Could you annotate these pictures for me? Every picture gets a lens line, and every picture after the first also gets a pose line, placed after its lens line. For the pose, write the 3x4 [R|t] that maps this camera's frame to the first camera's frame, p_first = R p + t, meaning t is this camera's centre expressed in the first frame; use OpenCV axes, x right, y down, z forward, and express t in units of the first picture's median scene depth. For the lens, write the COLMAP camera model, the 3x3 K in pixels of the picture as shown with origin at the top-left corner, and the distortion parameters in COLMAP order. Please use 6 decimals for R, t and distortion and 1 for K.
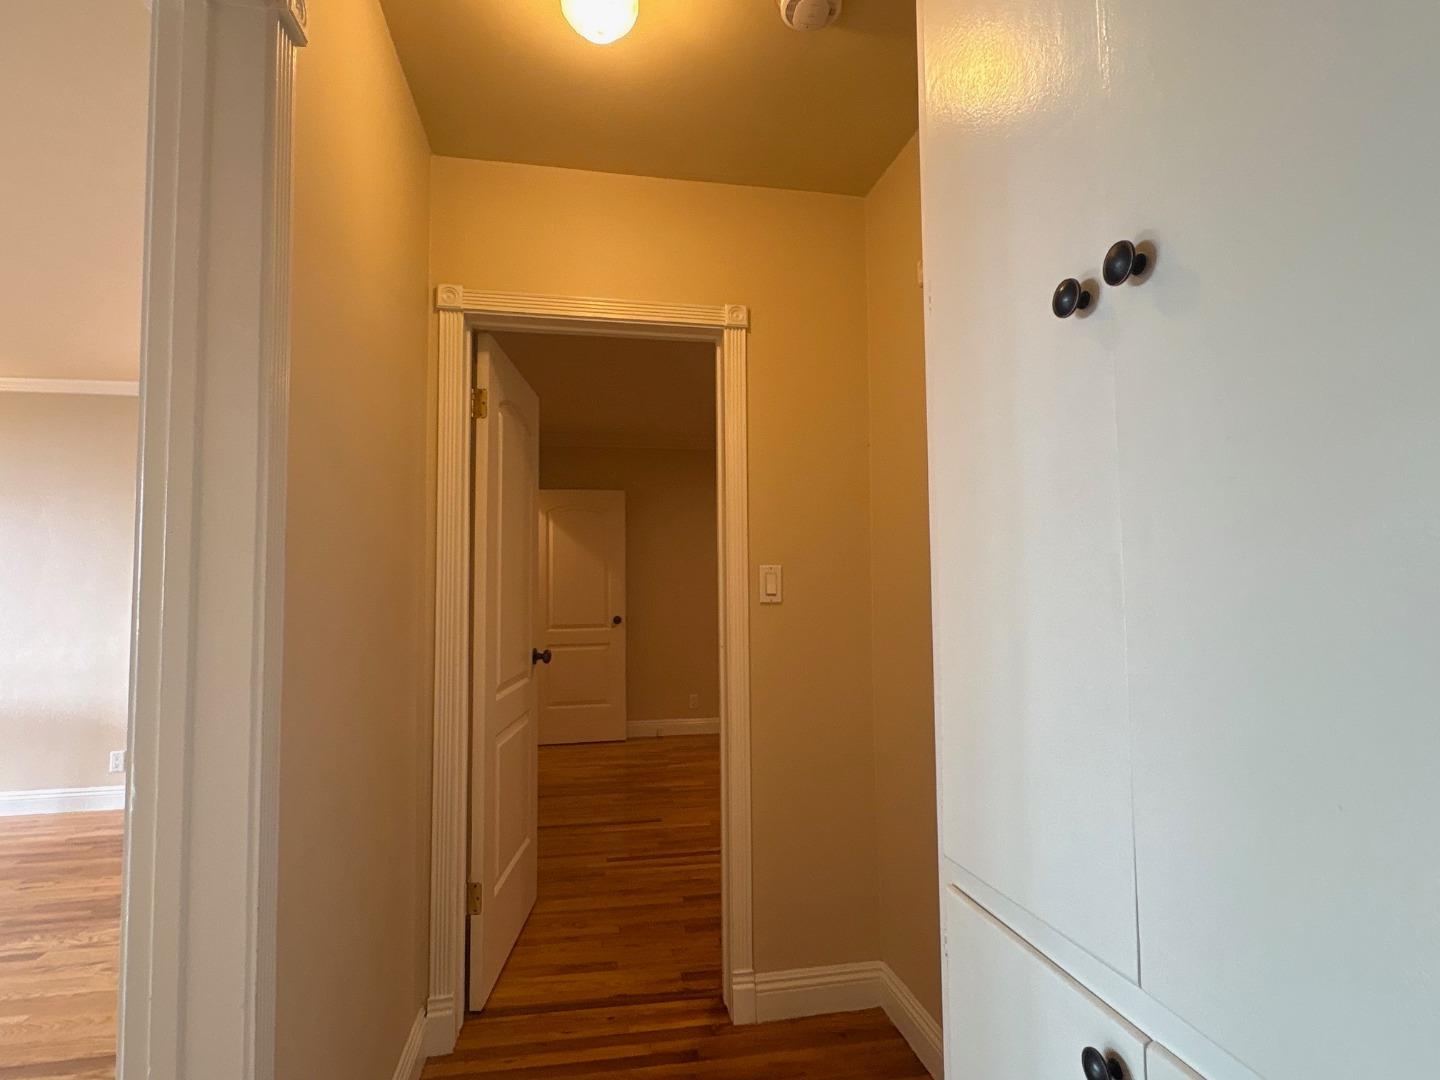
lens RADIAL K [[712.9, 0, 720.0], [0, 712.9, 540.0], [0, 0, 1]] dist [-0.001056, -0.000597]
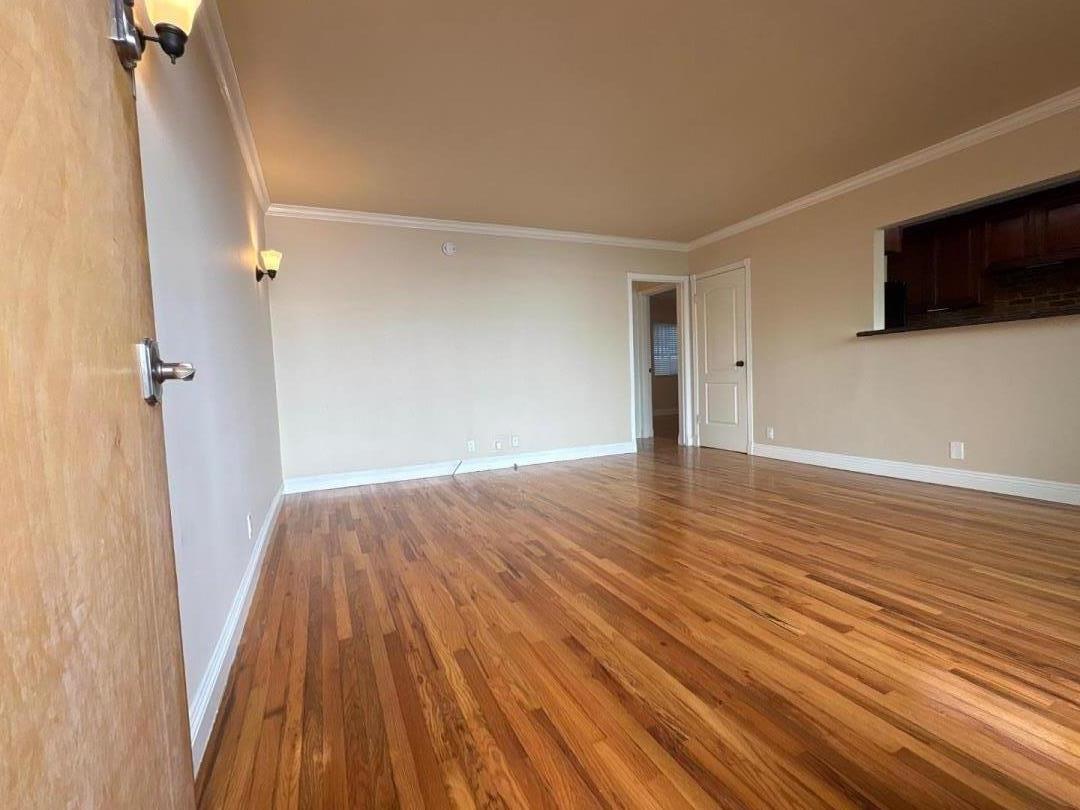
lens RADIAL K [[492.2, 0, 543.5], [0, 492.2, 404.6], [0, 0, 1]] dist [-0.001772, -0.000642]
pose [[-0.238738, -0.025685, 0.970744, -2.410581], [-0.011435, 0.999655, 0.023638, 0.245151], [-0.971017, -0.005458, -0.238949, 1.300385]]
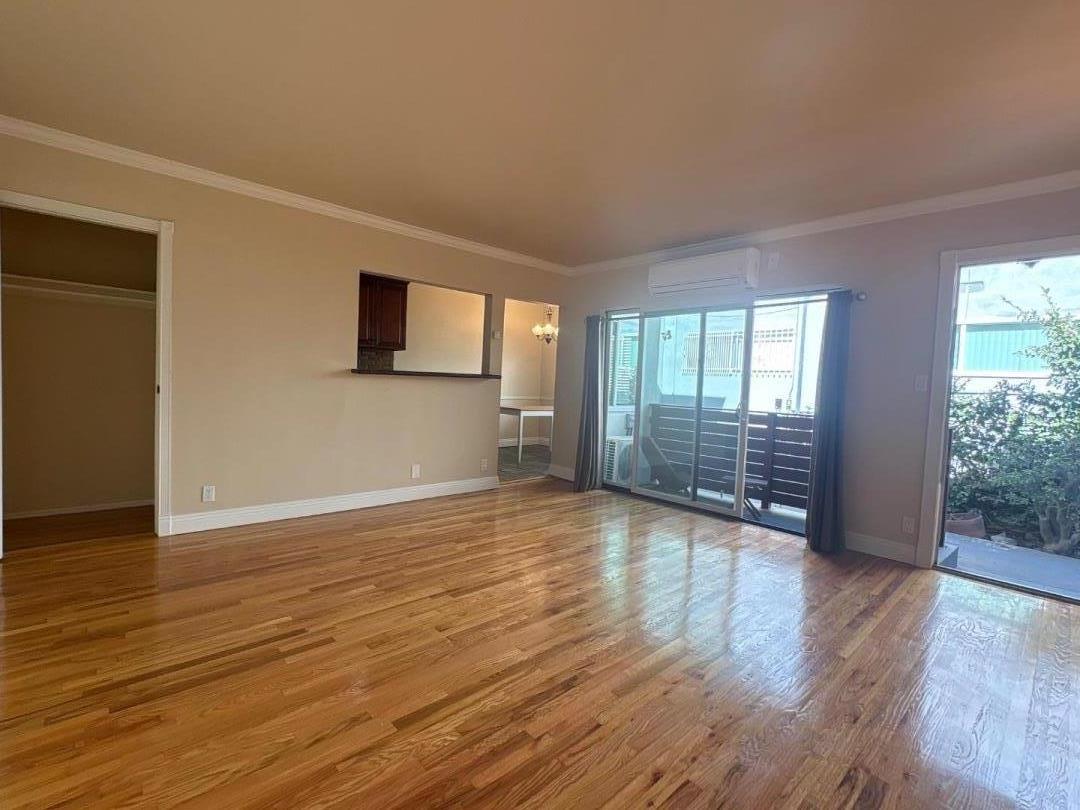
lens RADIAL K [[492.2, 0, 543.5], [0, 492.2, 404.6], [0, 0, 1]] dist [-0.001772, -0.000642]
pose [[-0.845824, 0.003967, -0.533447, -0.739567], [0.002603, 0.999991, 0.003308, 0.145006], [0.533455, 0.001409, -0.845827, 1.595319]]
